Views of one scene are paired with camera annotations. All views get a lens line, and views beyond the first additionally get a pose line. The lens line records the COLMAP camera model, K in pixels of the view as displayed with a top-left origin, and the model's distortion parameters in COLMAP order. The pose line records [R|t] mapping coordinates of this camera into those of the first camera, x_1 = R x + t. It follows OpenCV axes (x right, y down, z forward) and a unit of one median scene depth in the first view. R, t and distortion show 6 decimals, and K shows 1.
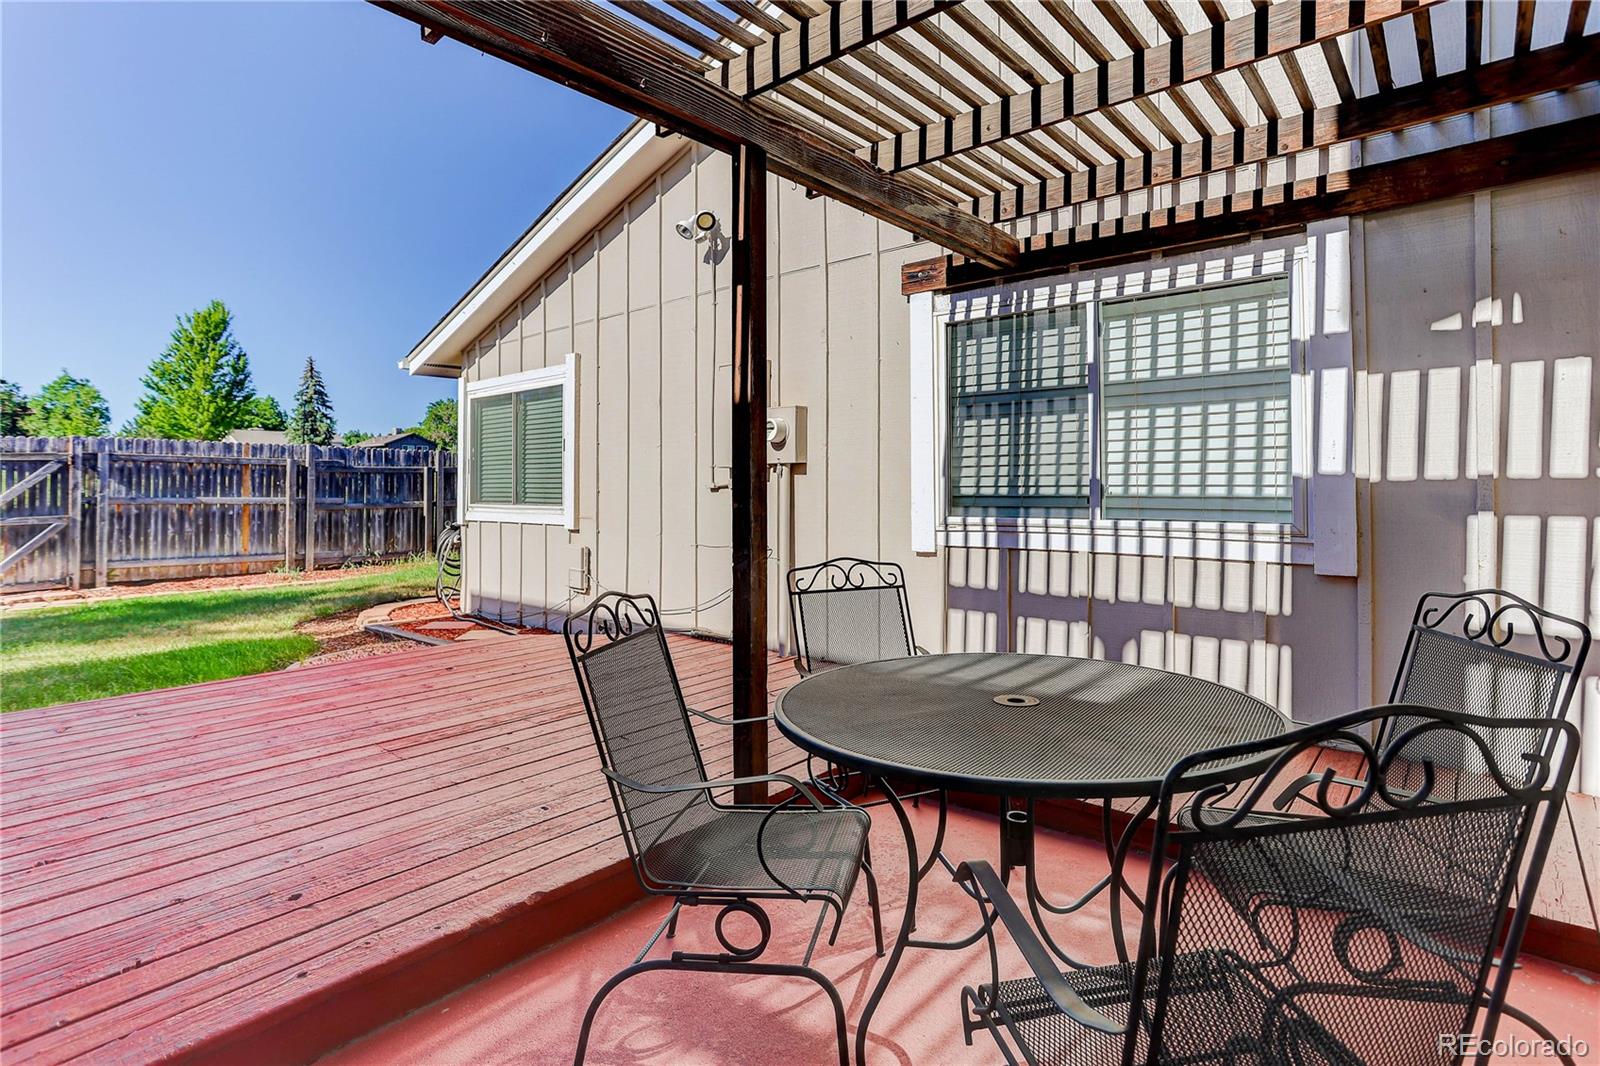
lens RADIAL K [[784.2, 0, 827.0], [0, 784.2, 476.7], [0, 0, 1]] dist [-0.035629, 0.013290]
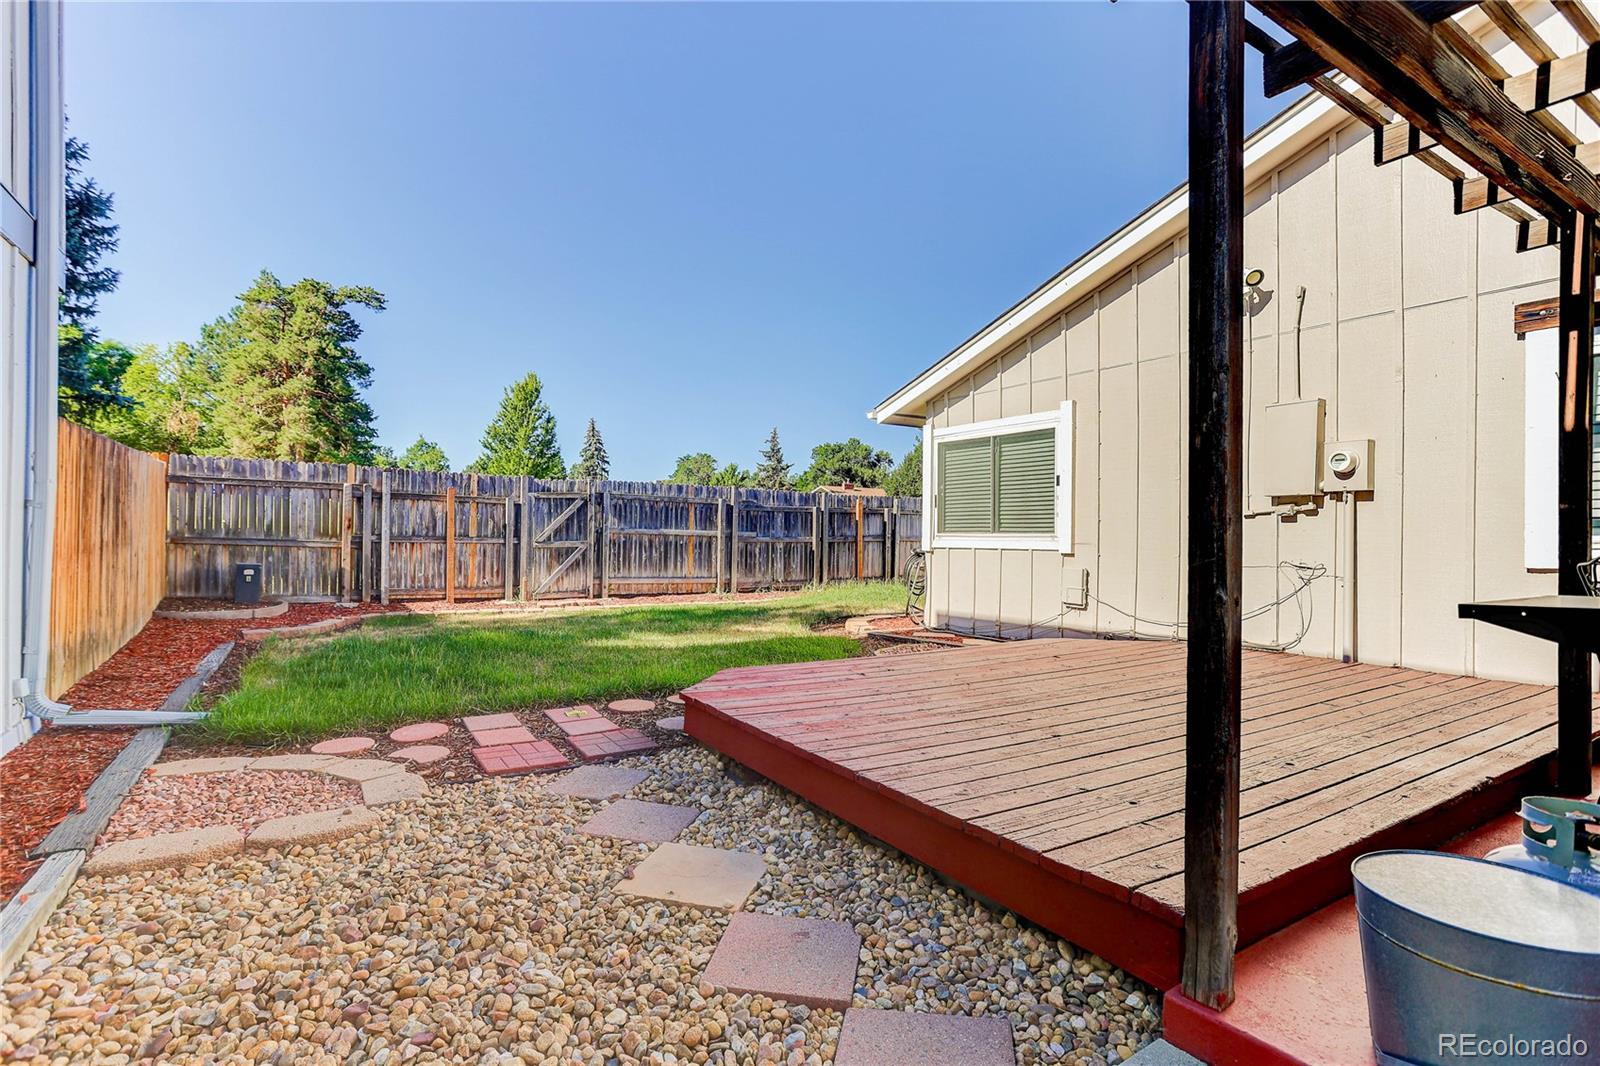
lens RADIAL K [[784.2, 0, 809.2], [0, 784.2, 523.5], [0, 0, 1]] dist [-0.035629, 0.013290]
pose [[0.953642, 0.009182, -0.300804, -0.281796], [-0.010749, 0.999936, -0.003553, 0.026038], [0.300752, 0.006622, 0.953679, -0.169697]]
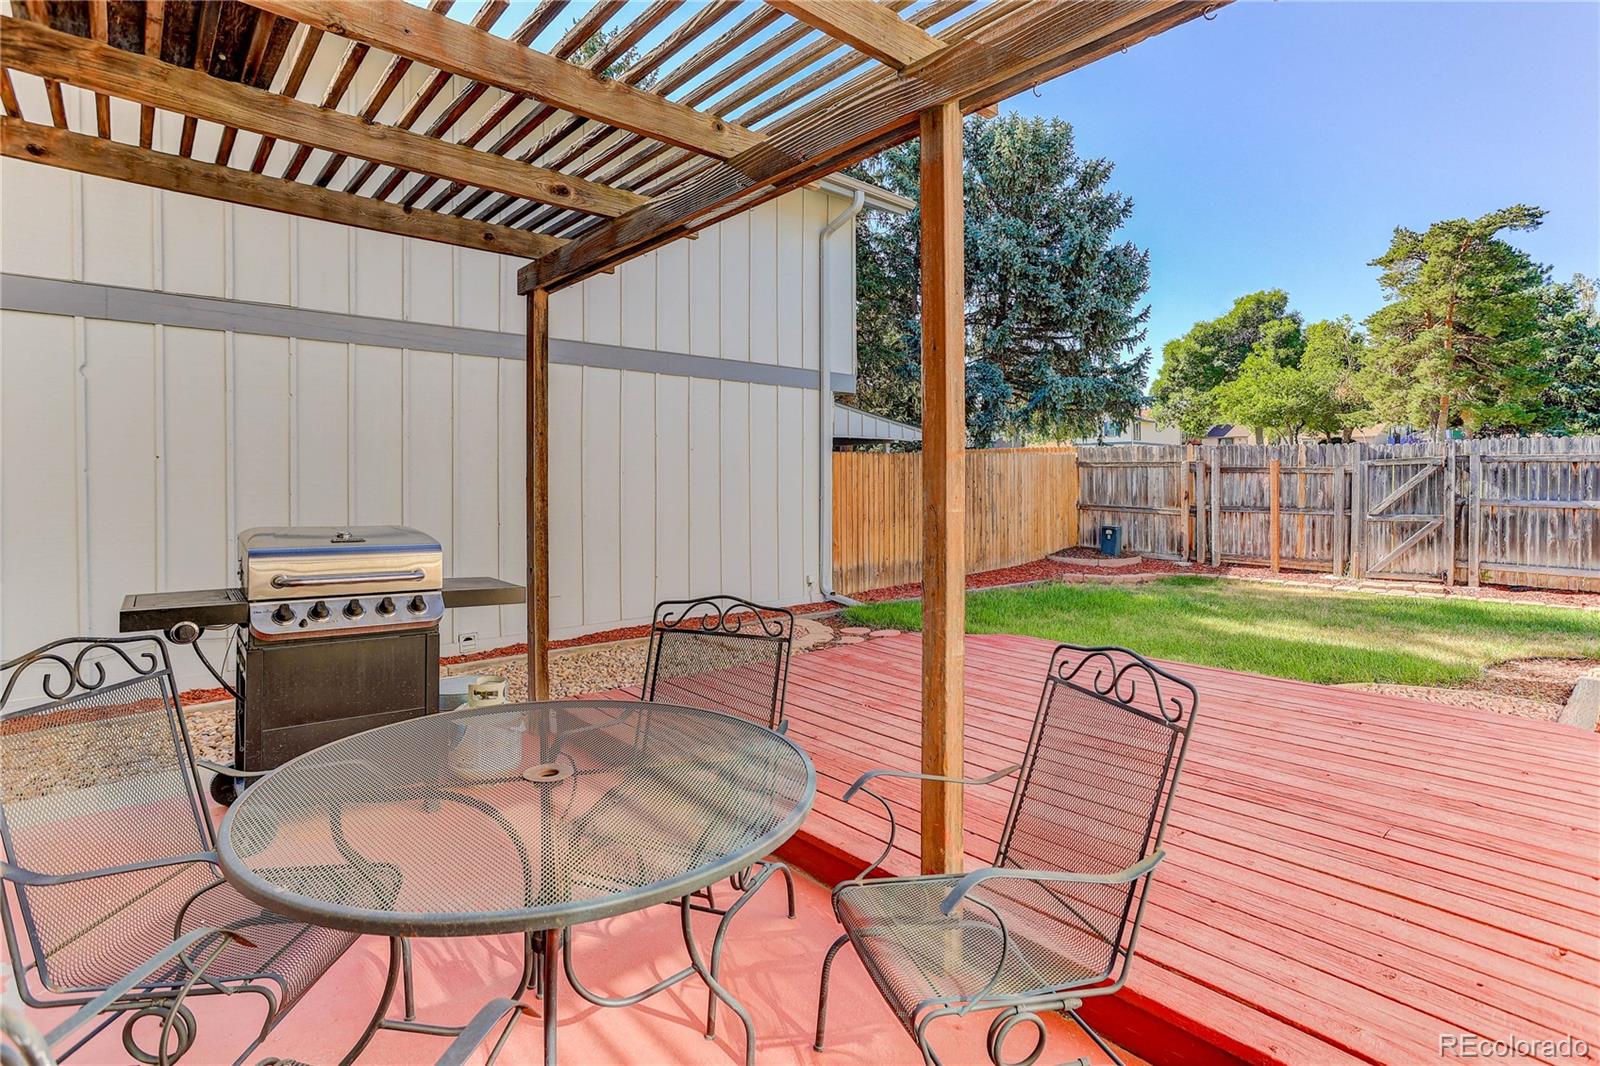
lens RADIAL K [[784.2, 0, 796.7], [0, 784.2, 482.6], [0, 0, 1]] dist [-0.035629, 0.013290]
pose [[-0.139503, 0.005466, -0.990207, 0.234607], [0.011071, 0.999931, 0.003960, -0.010333], [0.990160, -0.010410, -0.139554, 0.306355]]
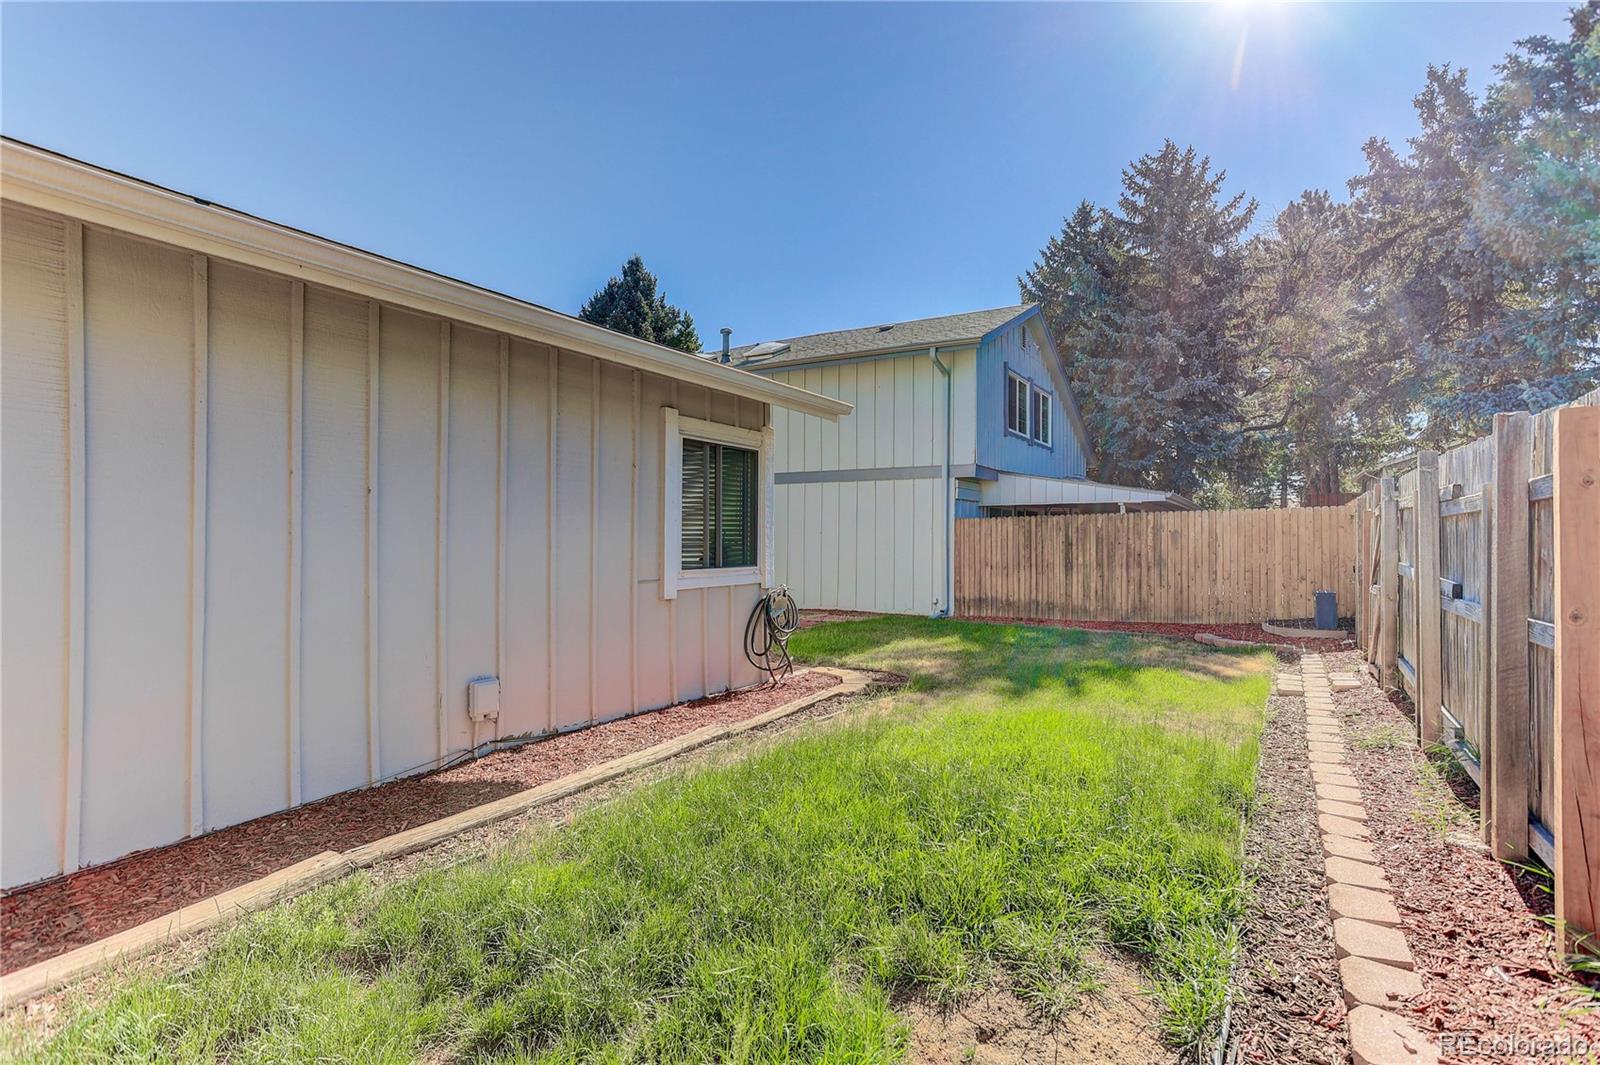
lens RADIAL K [[784.2, 0, 786.6], [0, 784.2, 529.9], [0, 0, 1]] dist [-0.035629, 0.013290]
pose [[-0.991981, -0.003102, -0.126347, -0.353722], [-0.000598, 0.999803, -0.019855, 0.010623], [0.126384, -0.019621, -0.991787, 1.902239]]
